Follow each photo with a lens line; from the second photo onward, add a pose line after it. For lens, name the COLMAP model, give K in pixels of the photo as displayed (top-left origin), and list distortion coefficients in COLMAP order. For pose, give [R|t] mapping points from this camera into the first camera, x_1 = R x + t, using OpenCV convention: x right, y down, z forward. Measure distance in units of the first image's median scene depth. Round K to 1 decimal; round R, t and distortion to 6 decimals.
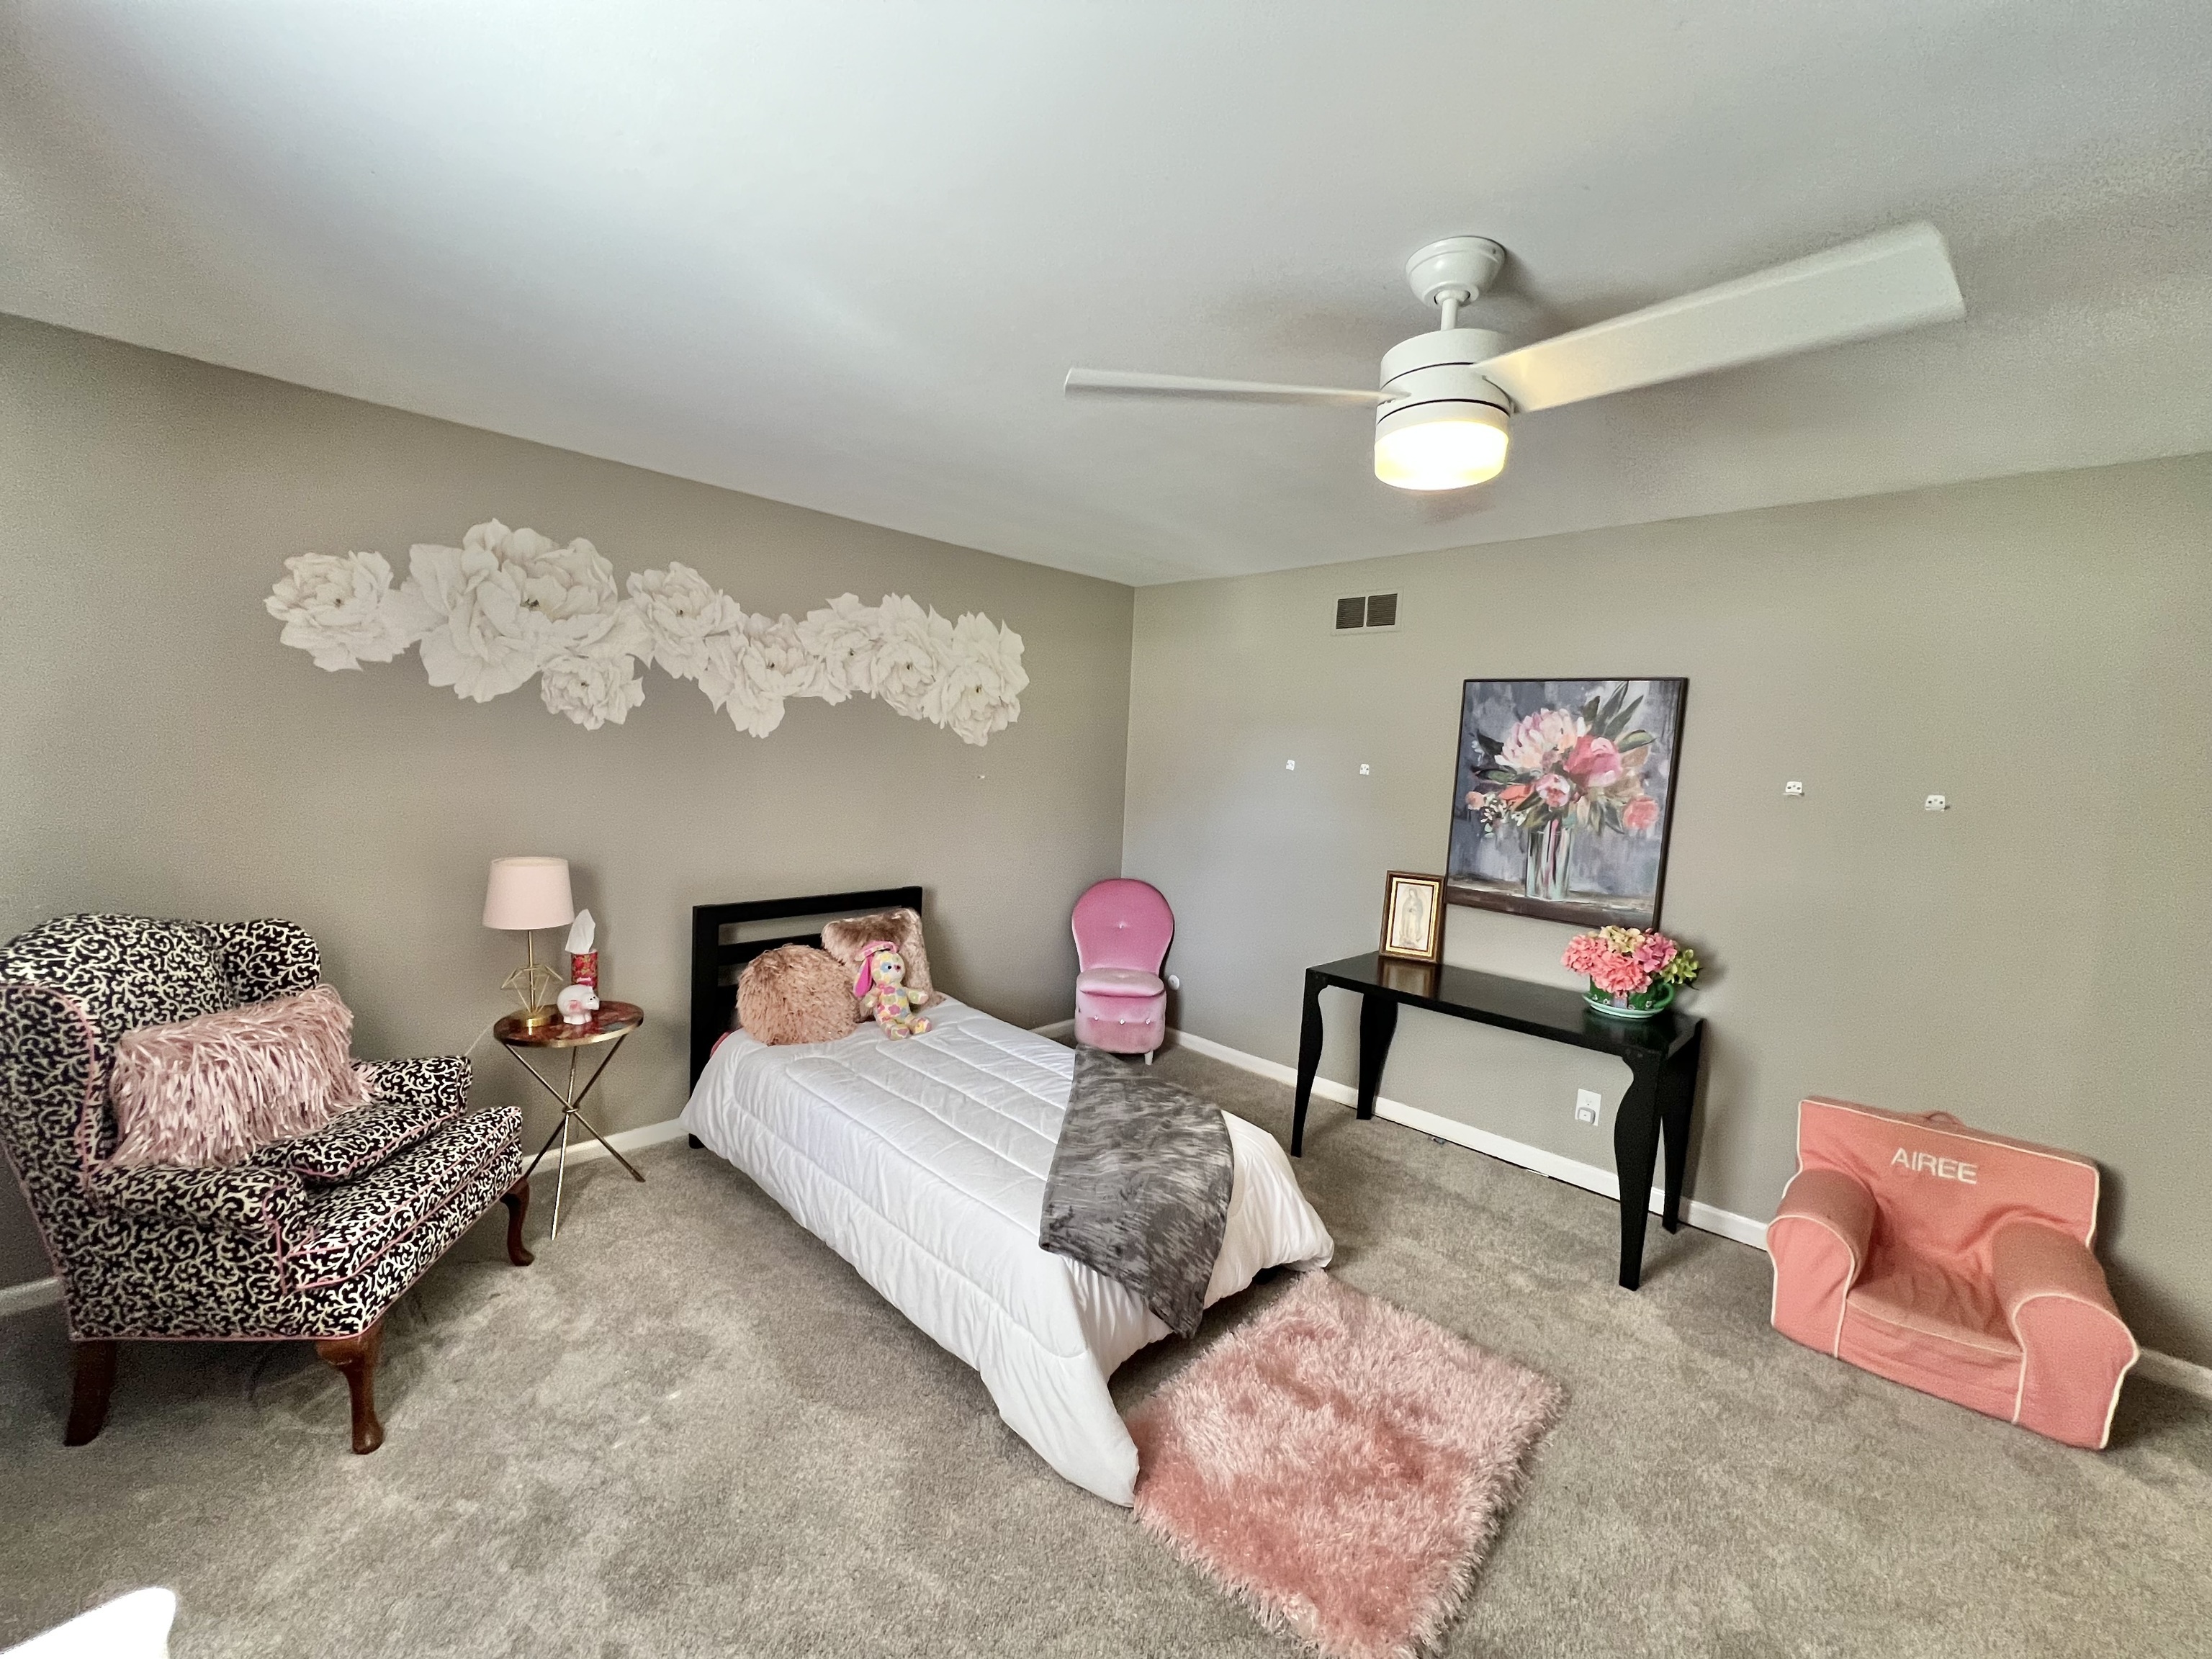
lens RADIAL K [[883.0, 0, 1103.8], [0, 883.0, 826.9], [0, 0, 1]] dist [-0.001298, -0.000082]
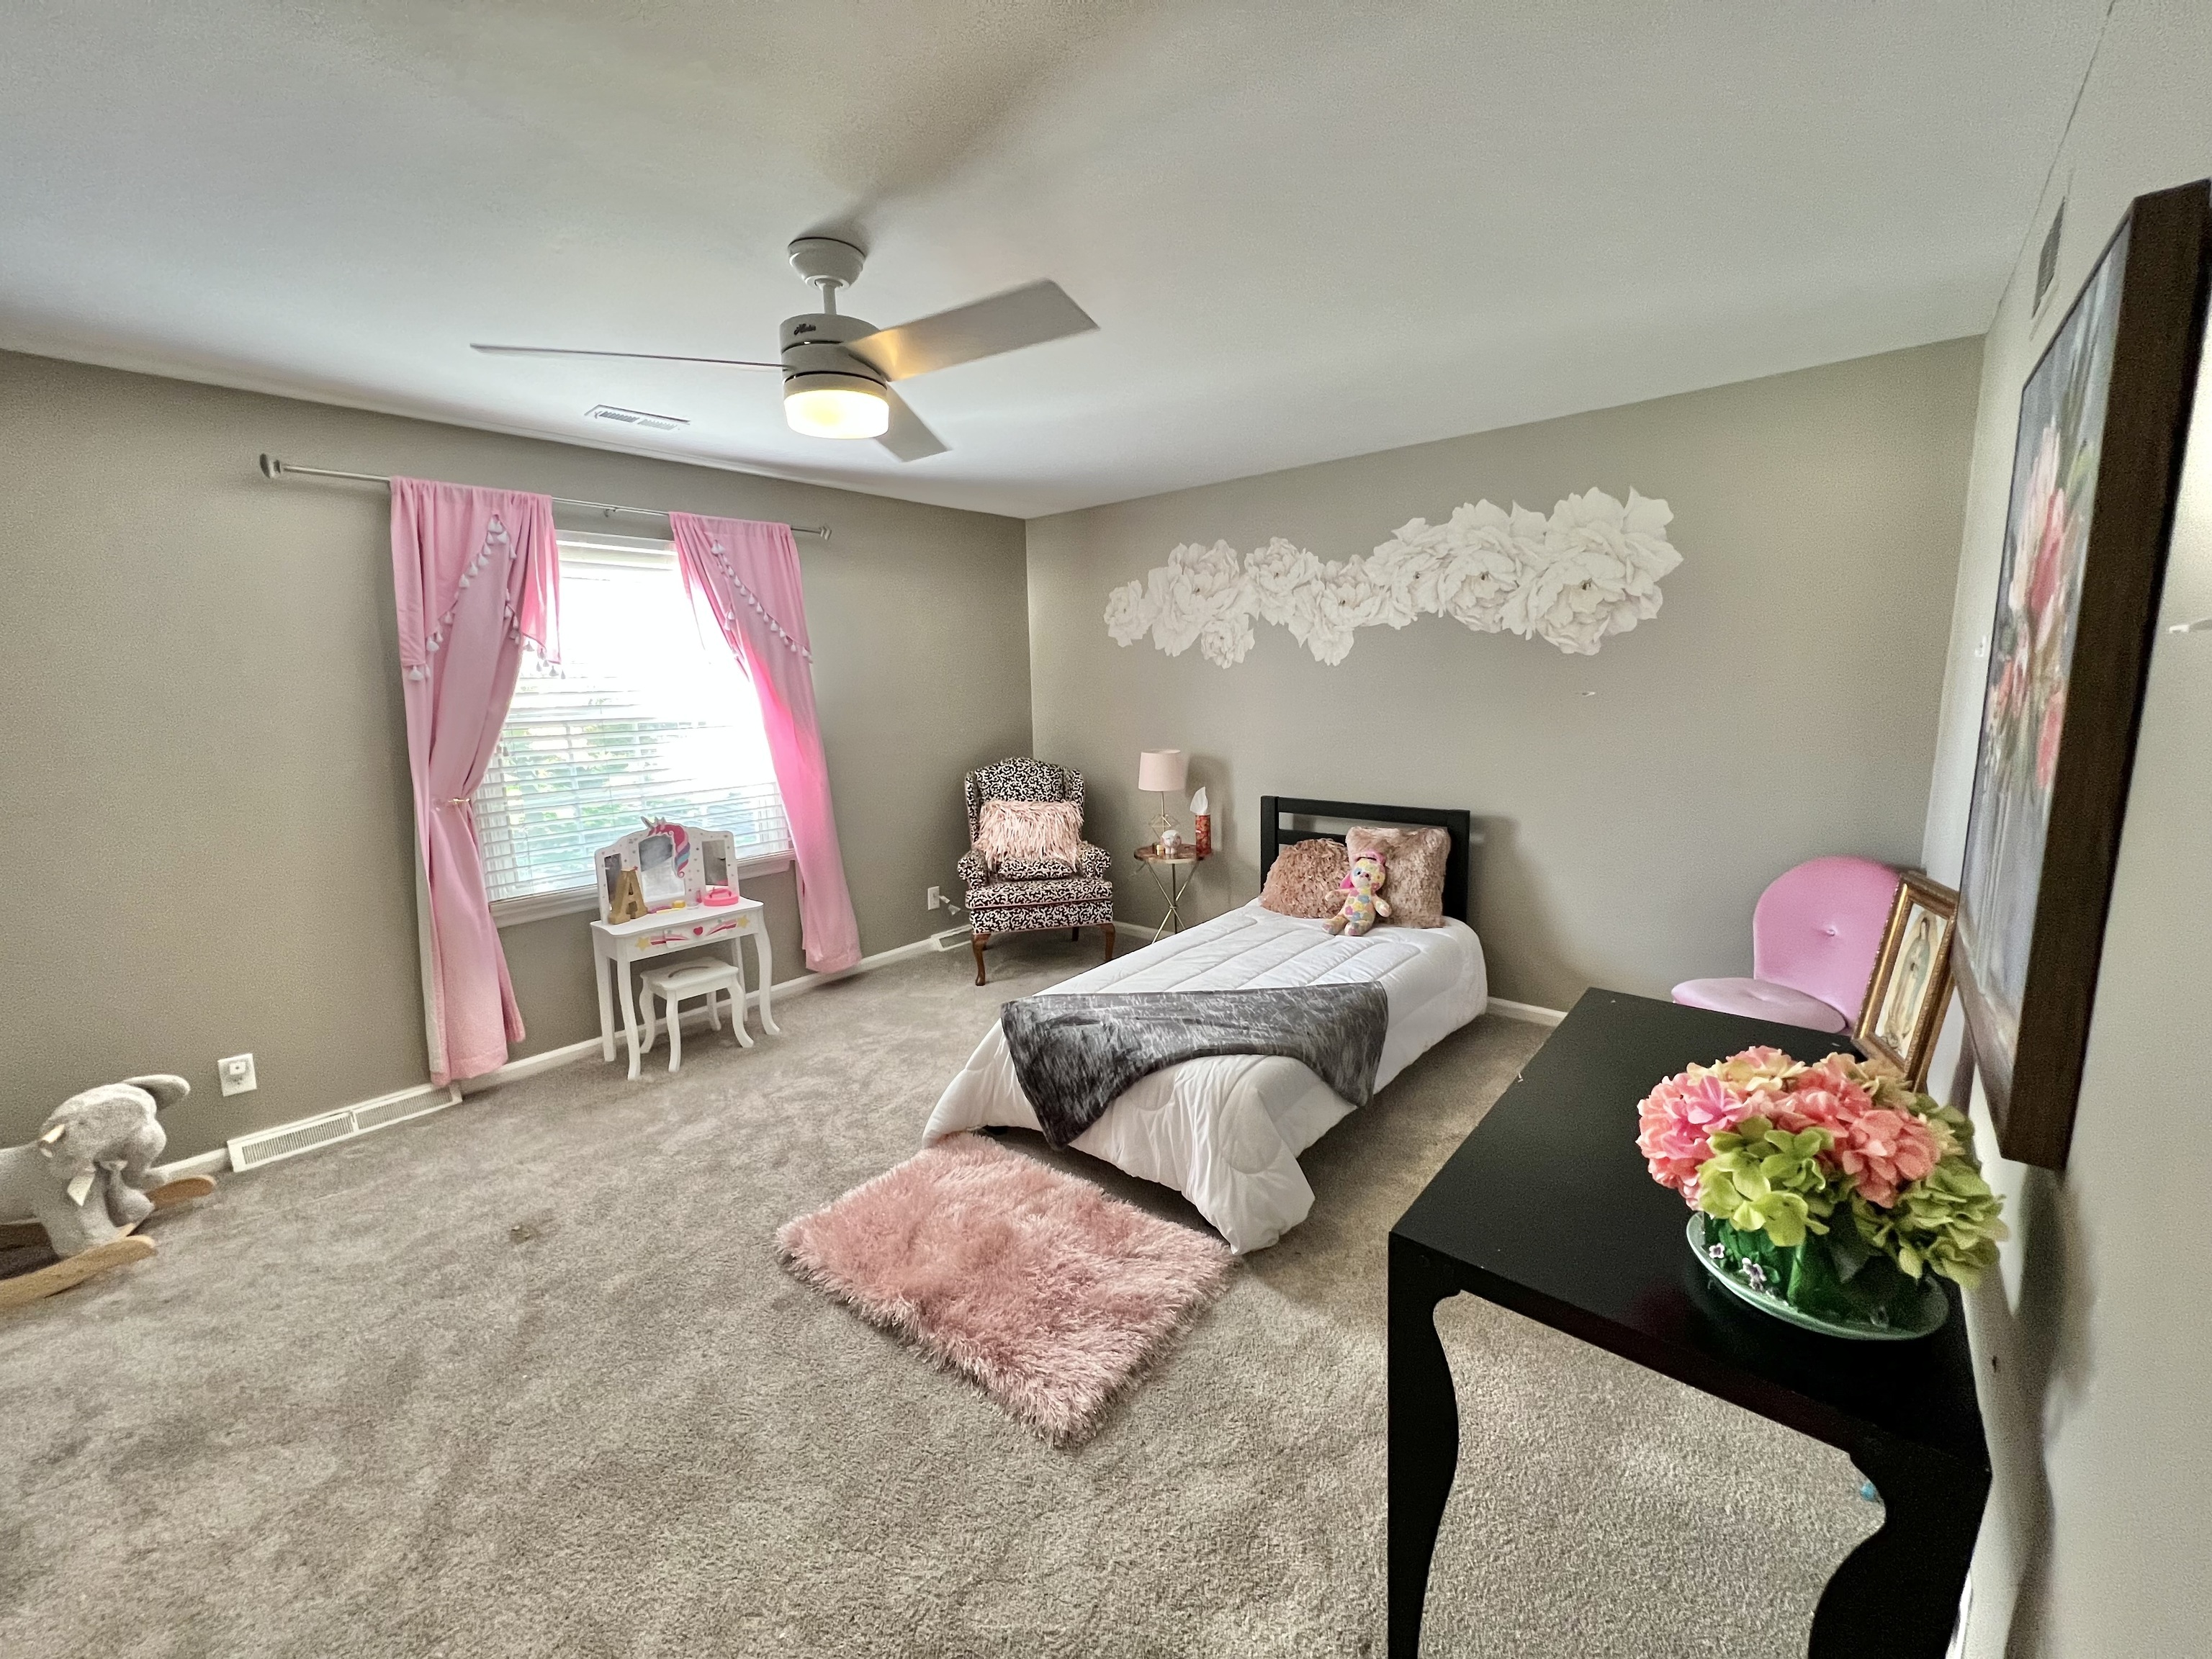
lens RADIAL K [[887.9, 0, 1109.7], [0, 887.9, 826.9], [0, 0, 1]] dist [-0.000139, 0.001090]
pose [[0.070643, 0.114660, -0.990890, 0.818639], [-0.058348, 0.992146, 0.110645, 0.001028], [0.995794, 0.050000, 0.076778, 0.623867]]
